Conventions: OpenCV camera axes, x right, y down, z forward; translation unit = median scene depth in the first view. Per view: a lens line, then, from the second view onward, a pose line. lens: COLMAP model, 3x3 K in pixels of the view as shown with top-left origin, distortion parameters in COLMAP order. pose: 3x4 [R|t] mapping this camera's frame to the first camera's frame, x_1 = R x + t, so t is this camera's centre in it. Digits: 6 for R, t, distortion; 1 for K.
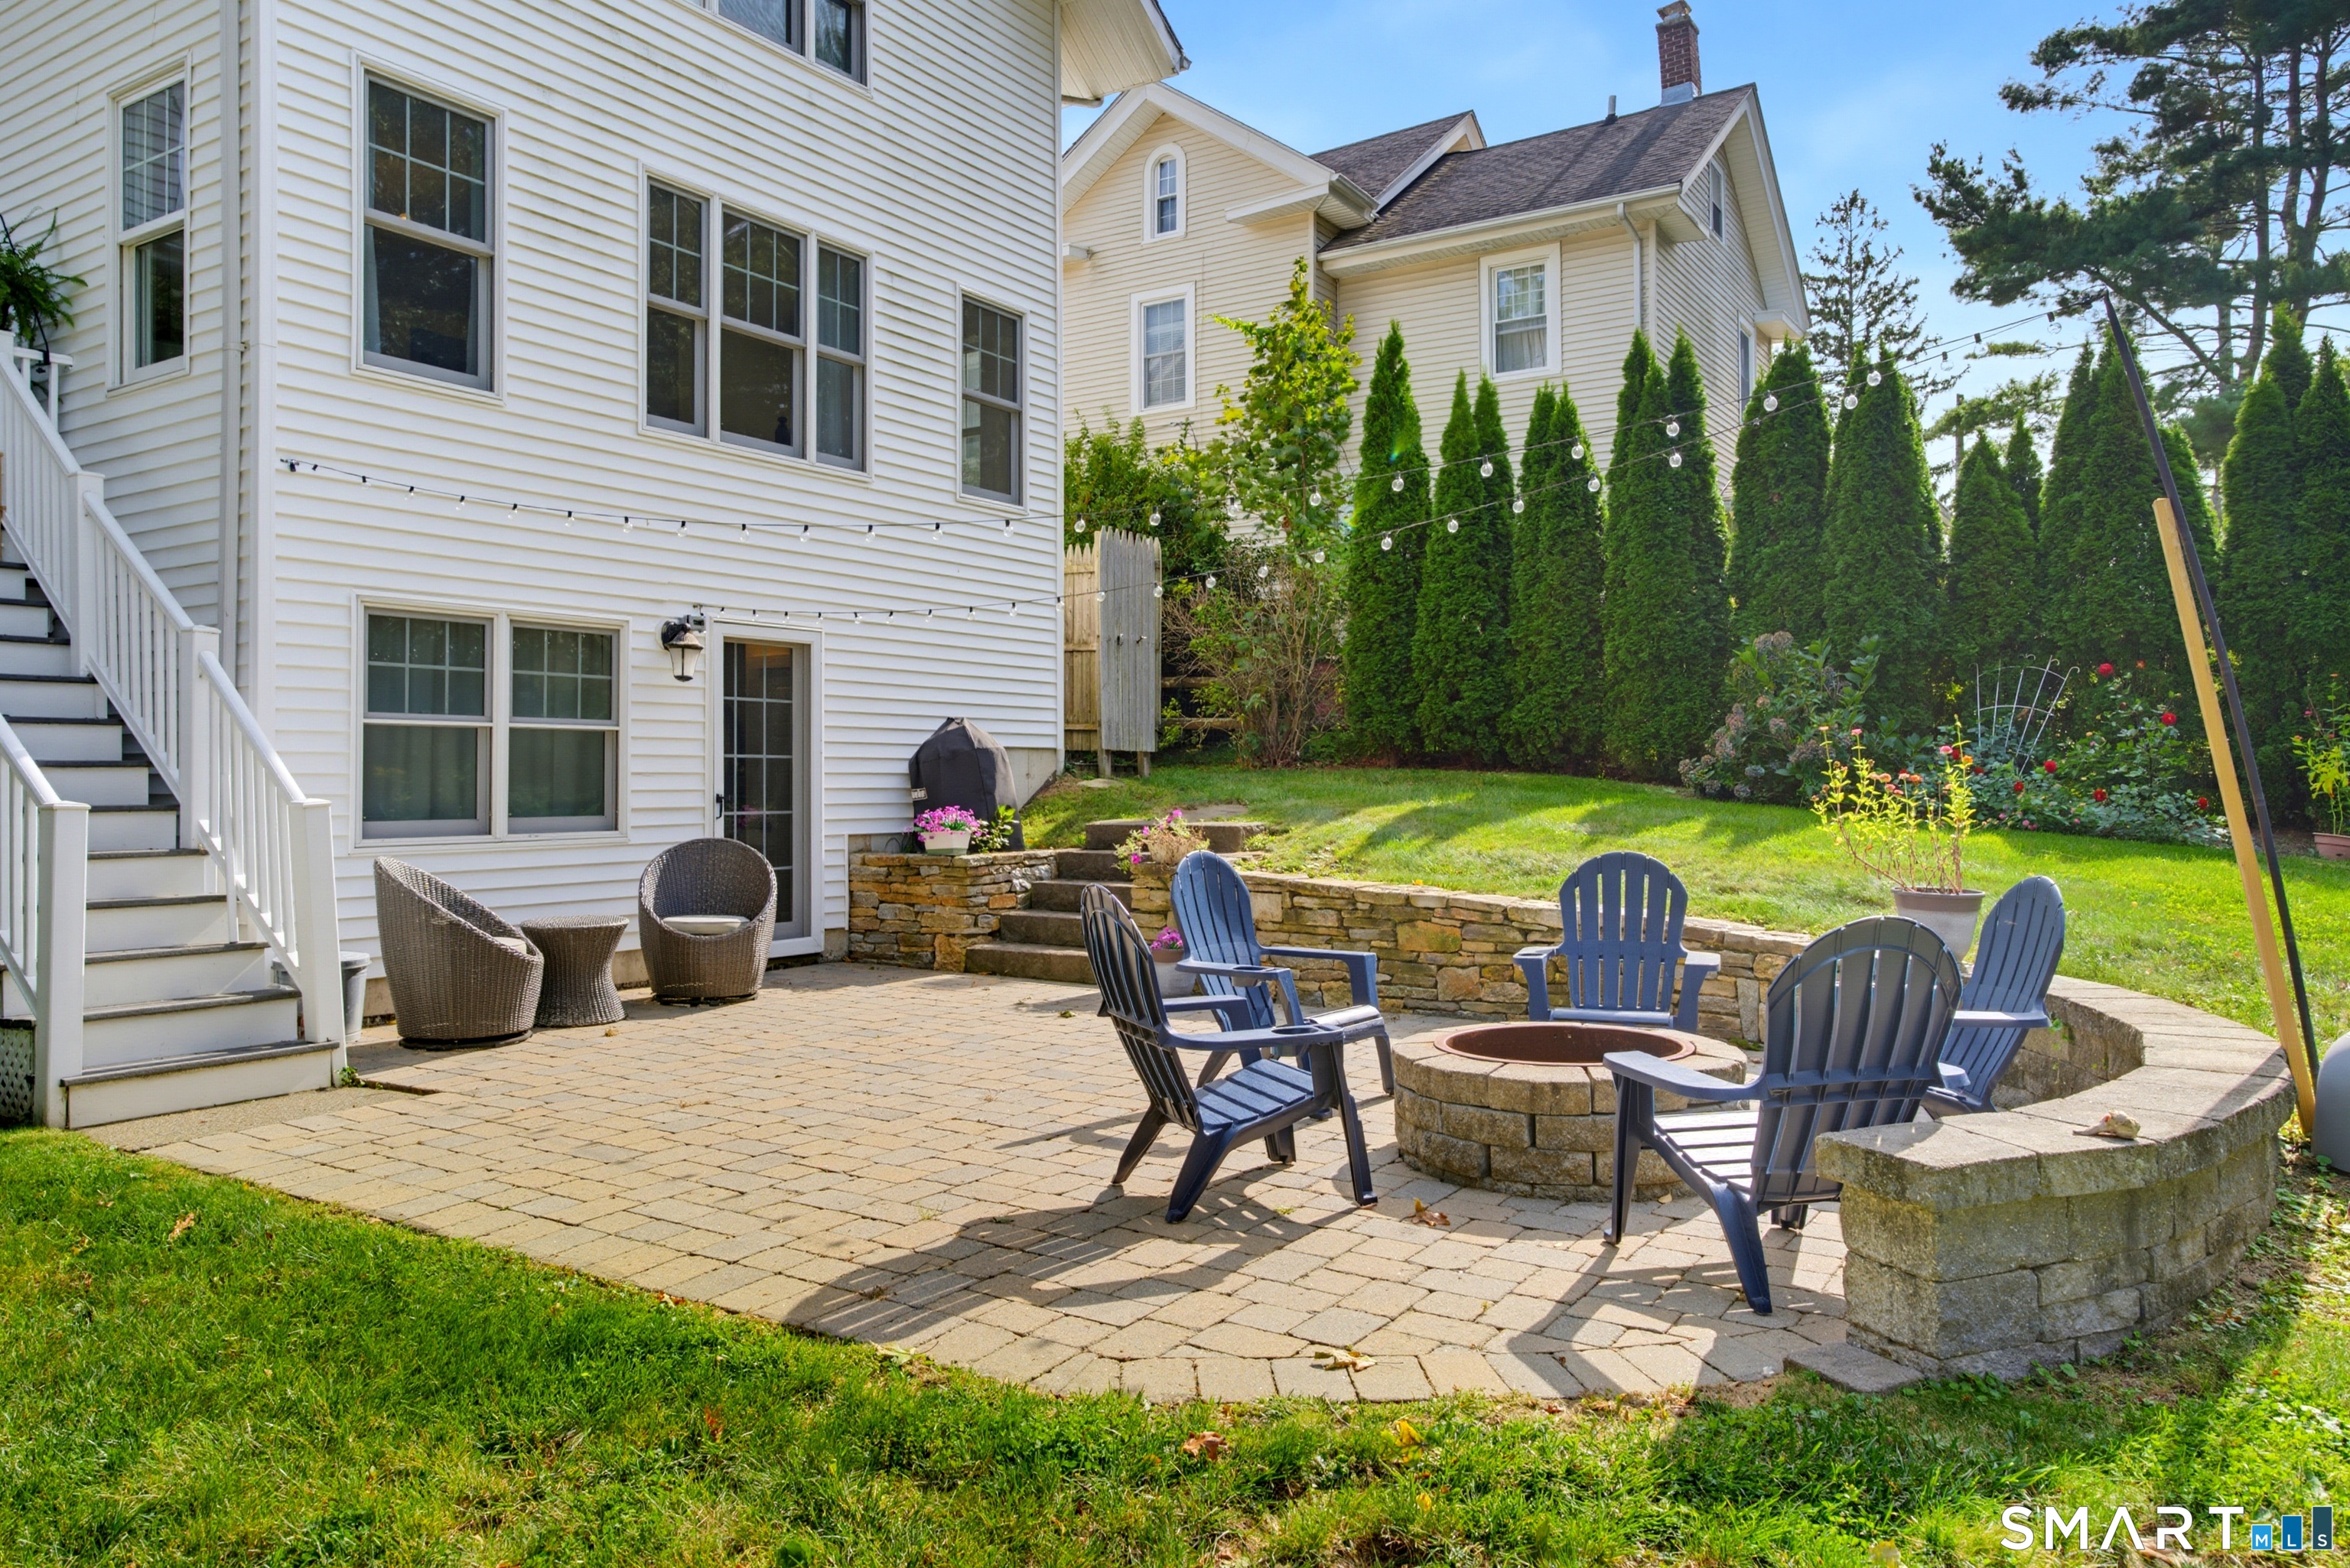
lens RADIAL K [[1605.9, 0, 1194.9], [0, 1605.9, 665.2], [0, 0, 1]] dist [0.001512, 0.003958]
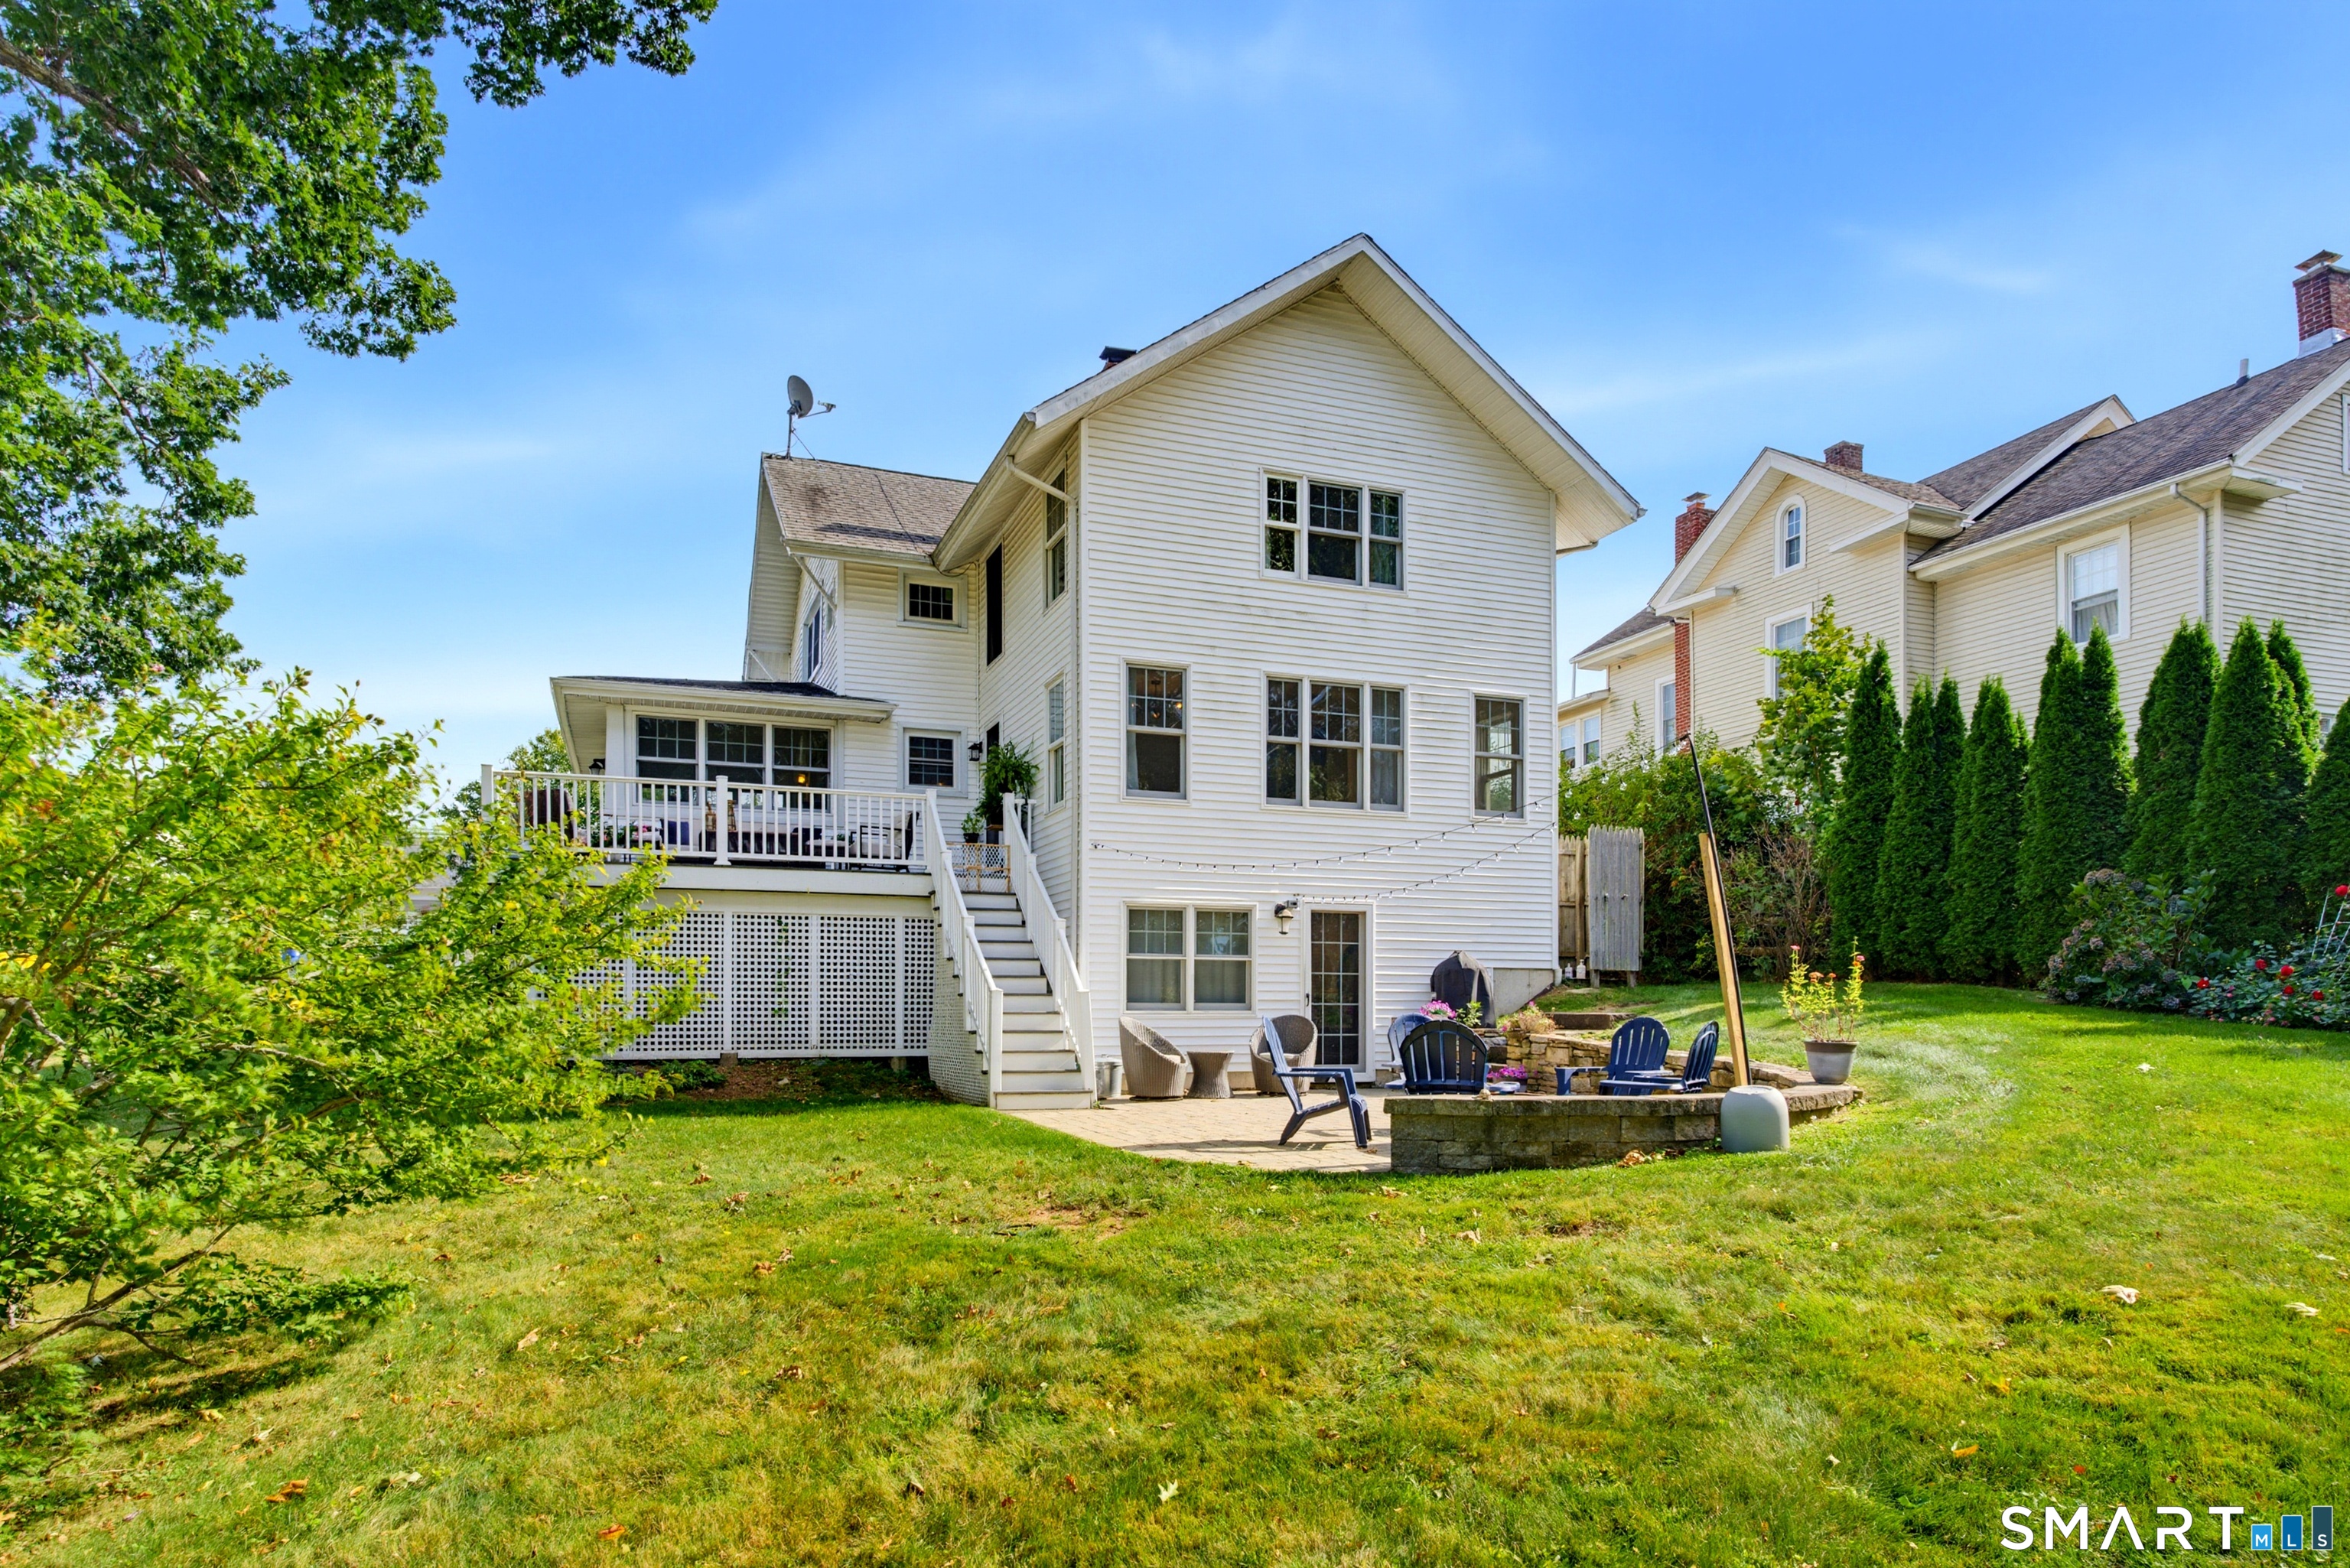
lens RADIAL K [[1355.9, 0, 1174.3], [0, 1355.9, 786.3], [0, 0, 1]] dist [0.001755, 0.000127]
pose [[0.812131, -0.091044, -0.576328, 0.491729], [0.036980, 0.993797, -0.104882, -0.001143], [0.582302, 0.063865, 0.810460, -0.384766]]
